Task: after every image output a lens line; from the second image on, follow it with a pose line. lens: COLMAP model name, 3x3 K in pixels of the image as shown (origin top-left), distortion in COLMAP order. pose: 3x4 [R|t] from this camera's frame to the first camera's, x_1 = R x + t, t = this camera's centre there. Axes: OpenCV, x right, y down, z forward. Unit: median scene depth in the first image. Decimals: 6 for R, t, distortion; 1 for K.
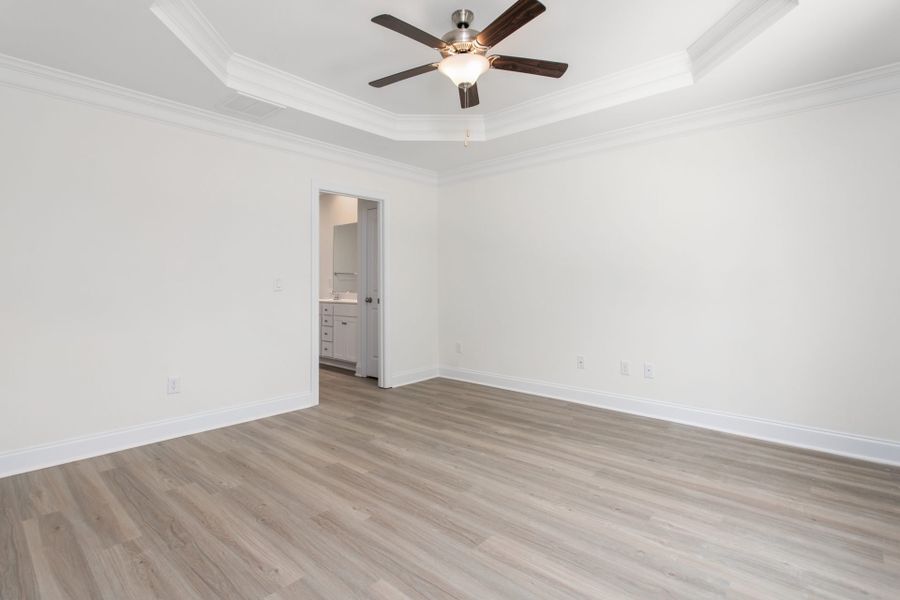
lens RADIAL K [[433.3, 0, 450.9], [0, 433.3, 255.0], [0, 0, 1]] dist [-0.011021, 0.000555]
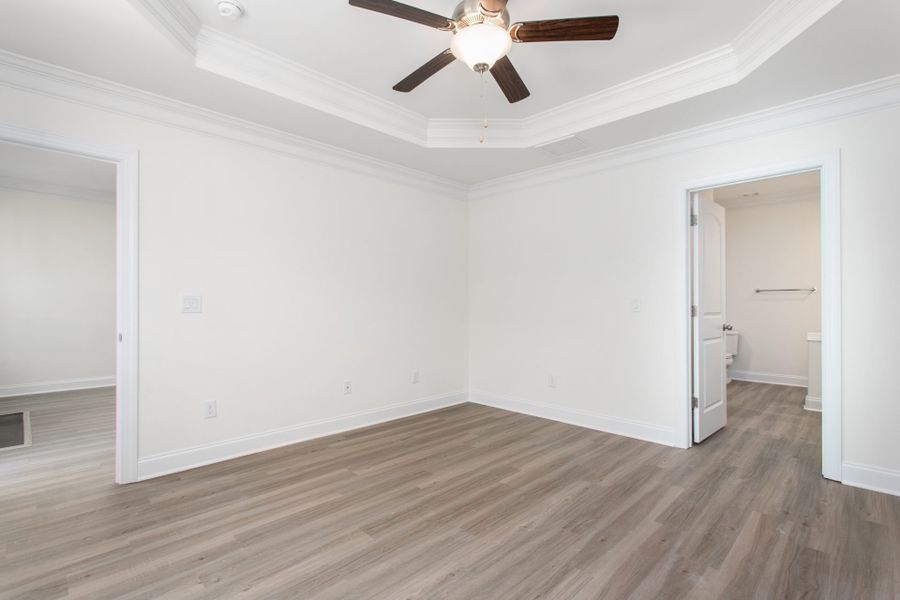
lens RADIAL K [[433.3, 0, 457.5], [0, 433.3, 303.1], [0, 0, 1]] dist [-0.011021, 0.000555]
pose [[-0.039979, 0.002710, -0.999197, 0.958612], [0.060646, 0.998159, 0.000280, 0.061350], [0.997358, -0.060586, -0.040069, 1.059191]]
